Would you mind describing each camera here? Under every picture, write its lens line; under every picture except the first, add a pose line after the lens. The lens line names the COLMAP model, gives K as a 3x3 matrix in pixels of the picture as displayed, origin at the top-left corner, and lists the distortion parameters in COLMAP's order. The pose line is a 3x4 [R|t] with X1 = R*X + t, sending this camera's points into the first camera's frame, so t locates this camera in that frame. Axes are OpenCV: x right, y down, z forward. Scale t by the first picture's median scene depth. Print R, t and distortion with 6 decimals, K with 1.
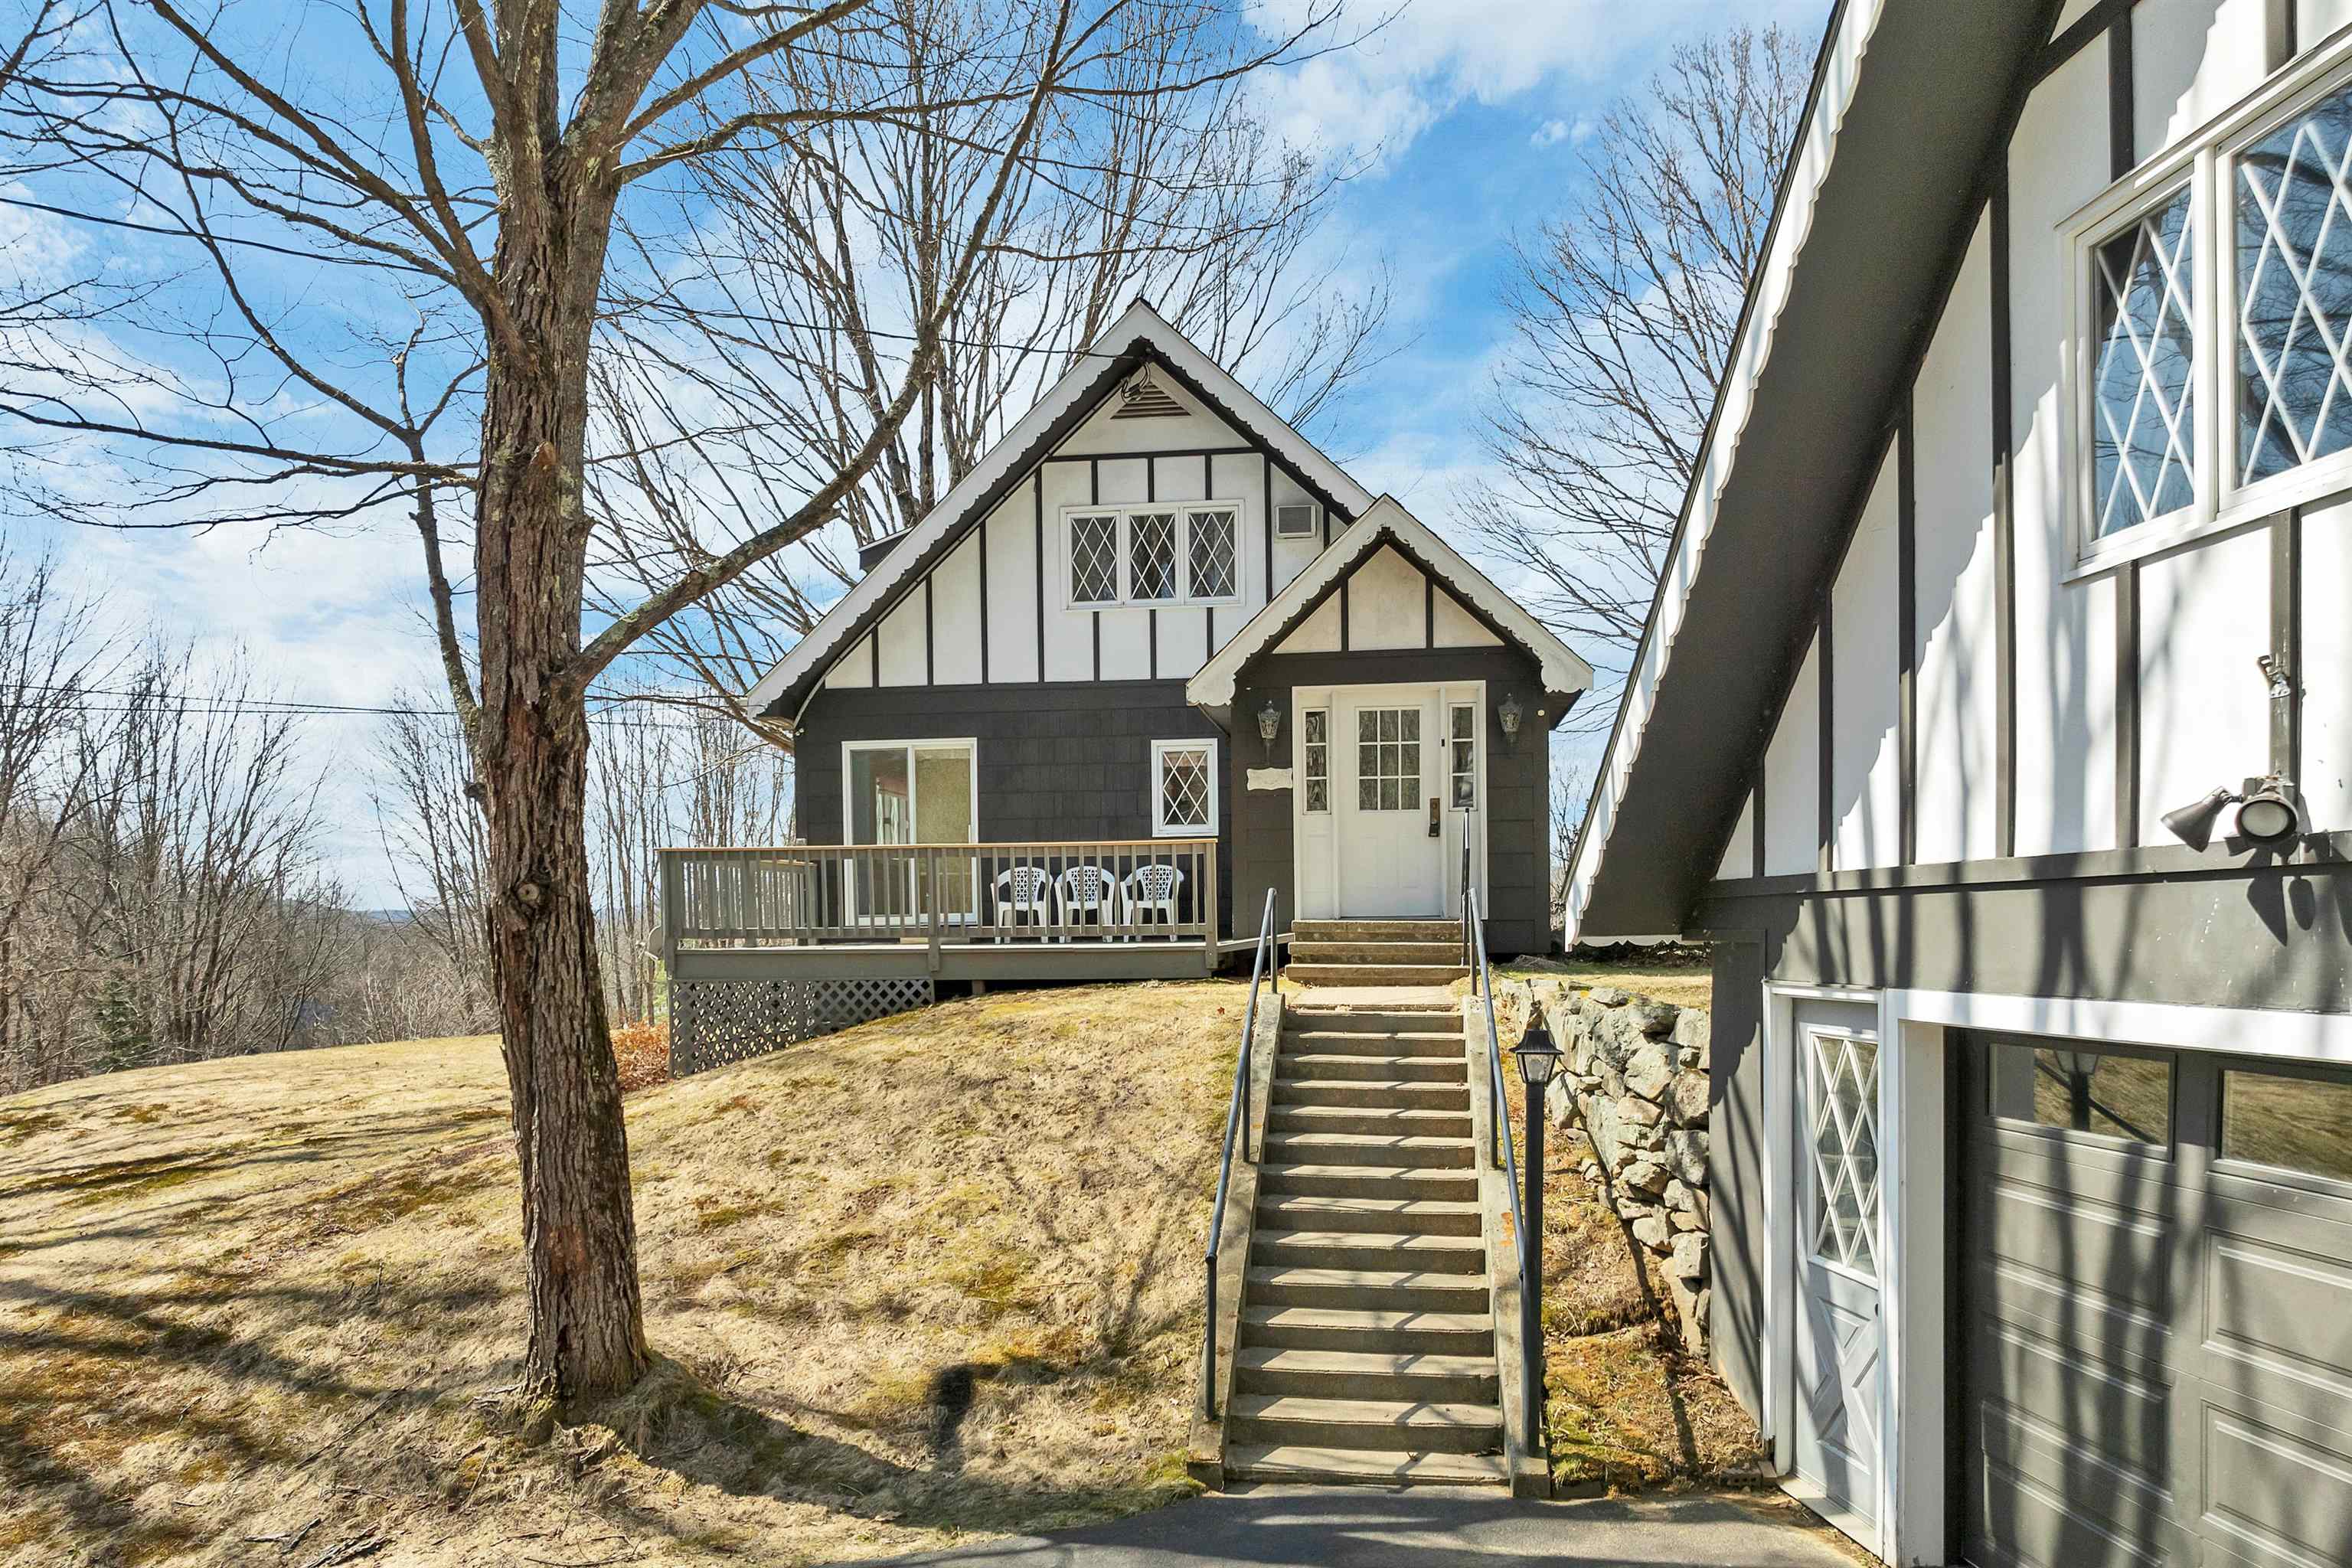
lens RADIAL K [[1751.6, 0, 1122.2], [0, 1751.6, 941.5], [0, 0, 1]] dist [-0.034406, -0.000945]
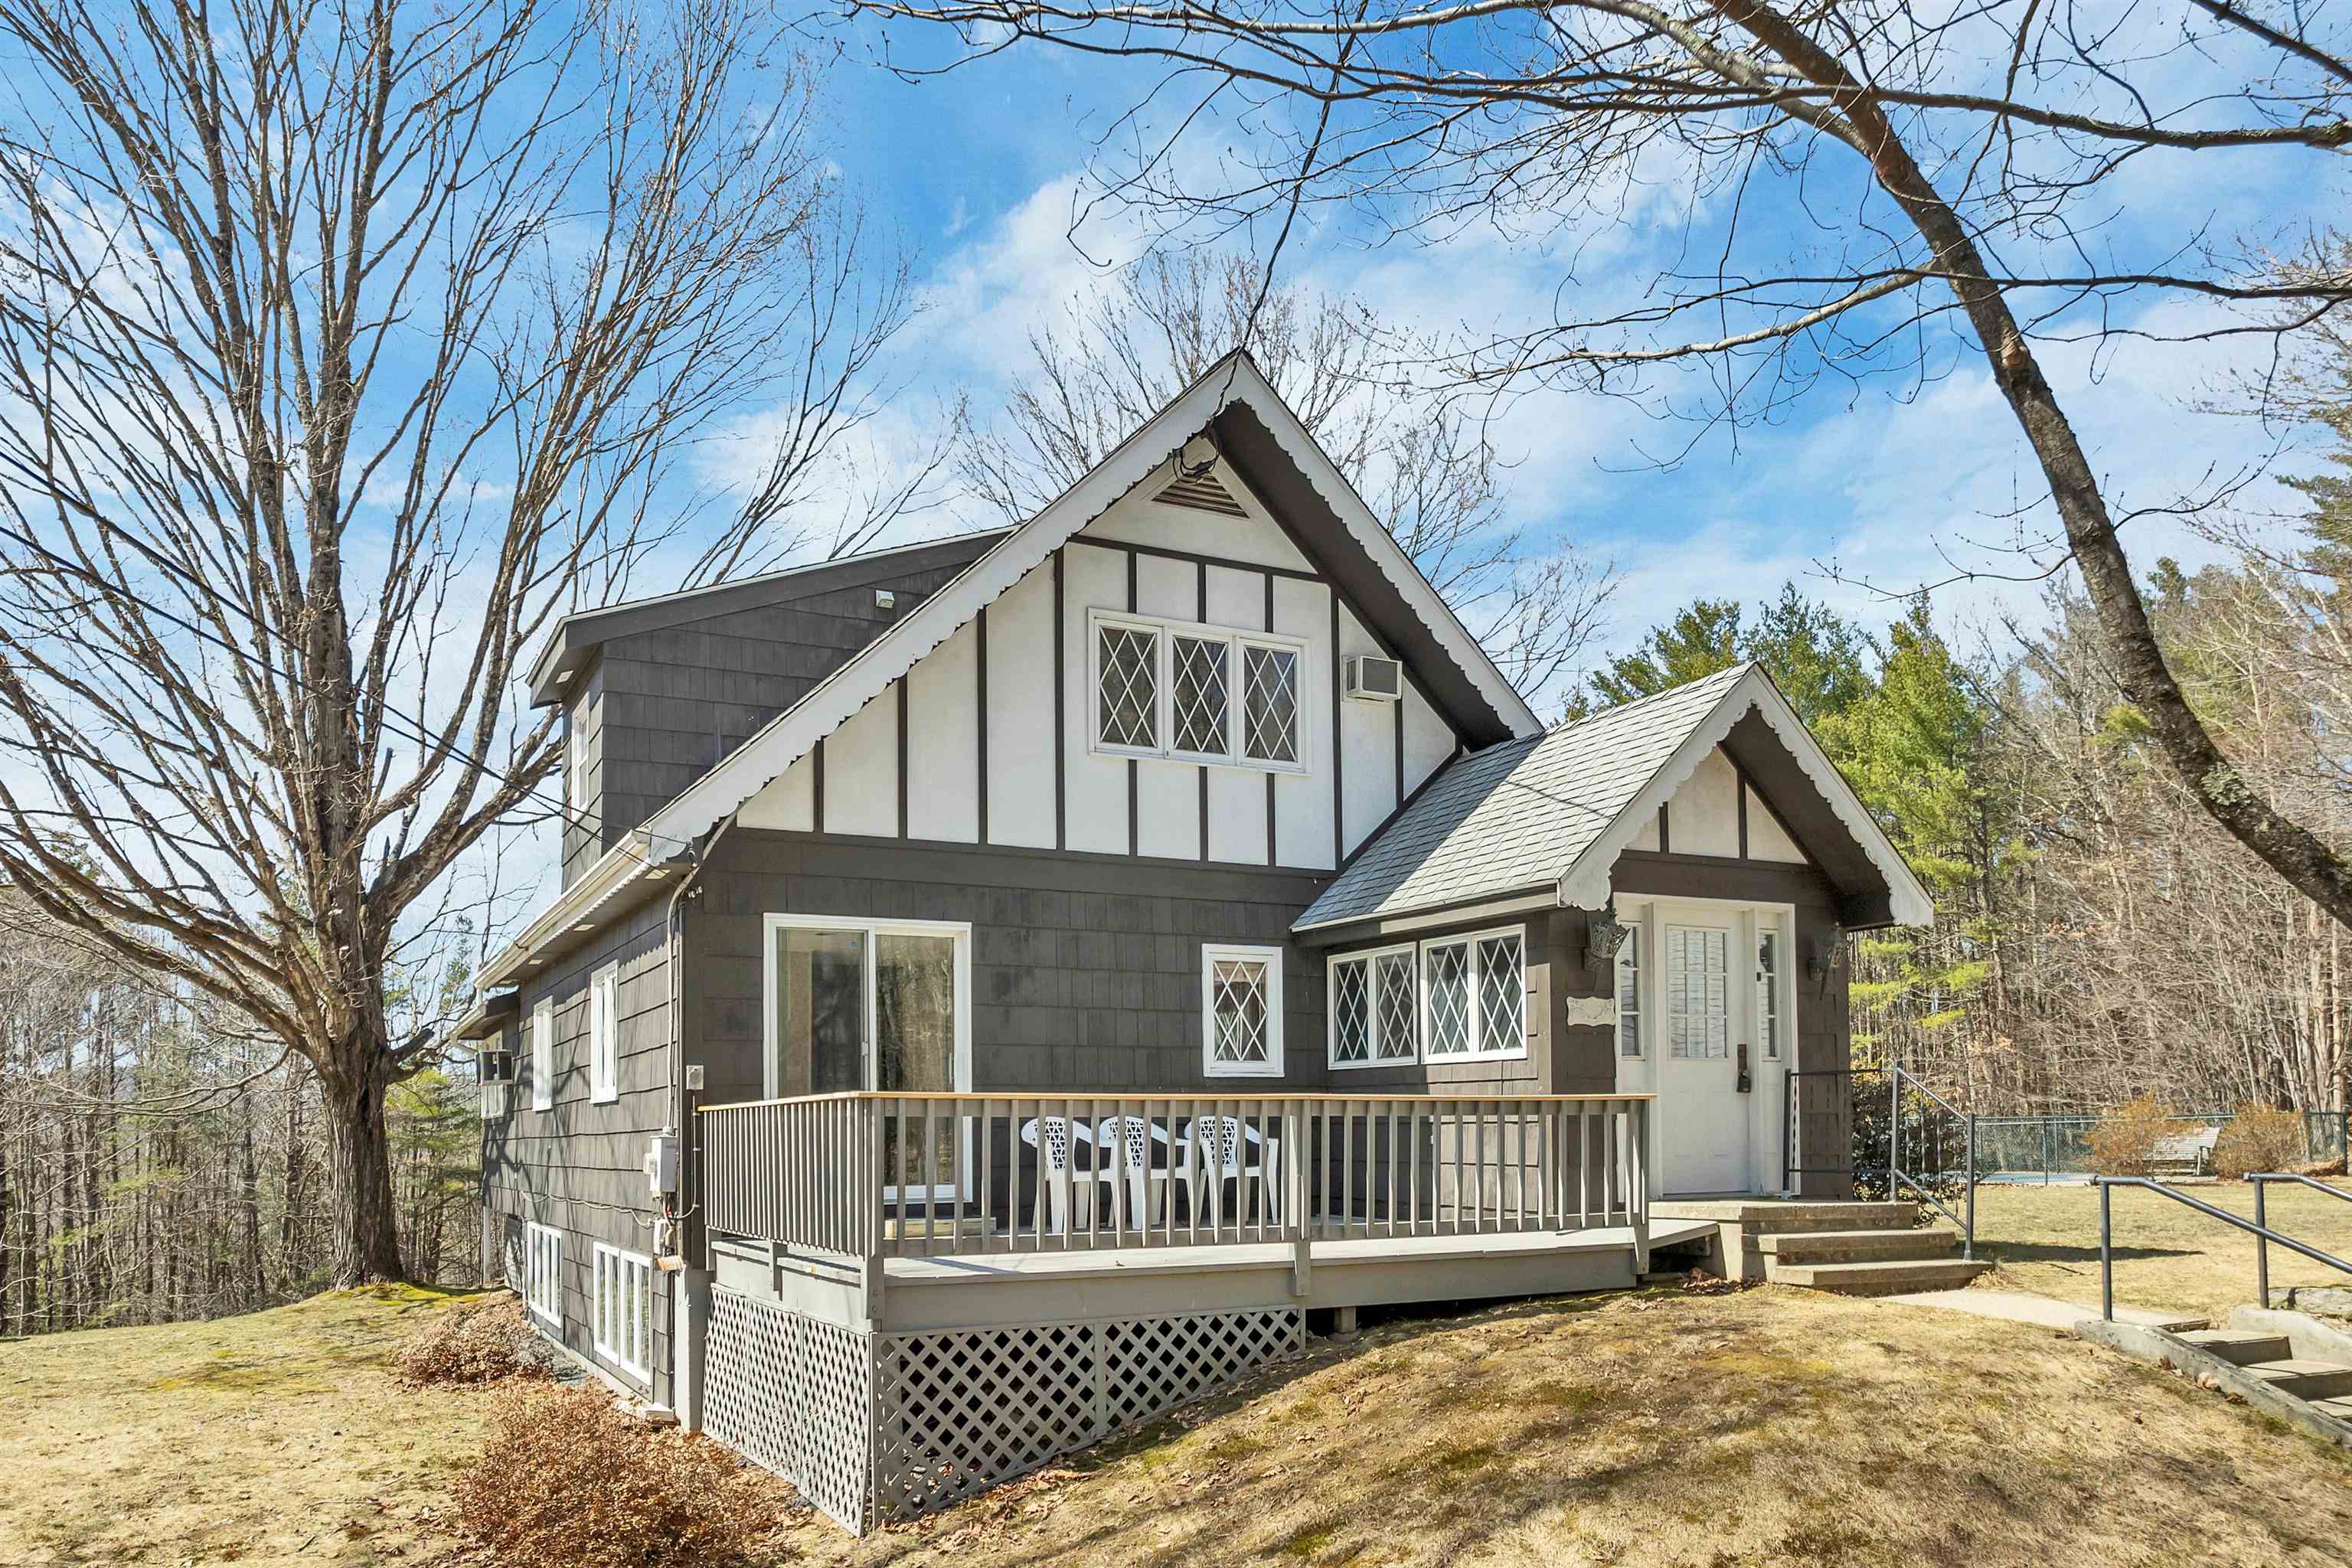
lens RADIAL K [[1751.6, 0, 1228.8], [0, 1751.6, 1065.3], [0, 0, 1]] dist [-0.034406, -0.000945]
pose [[0.802186, 0.023971, 0.596594, -0.412490], [0.006768, 0.998764, -0.049231, -0.028516], [-0.597037, 0.043530, 0.801032, 0.412870]]
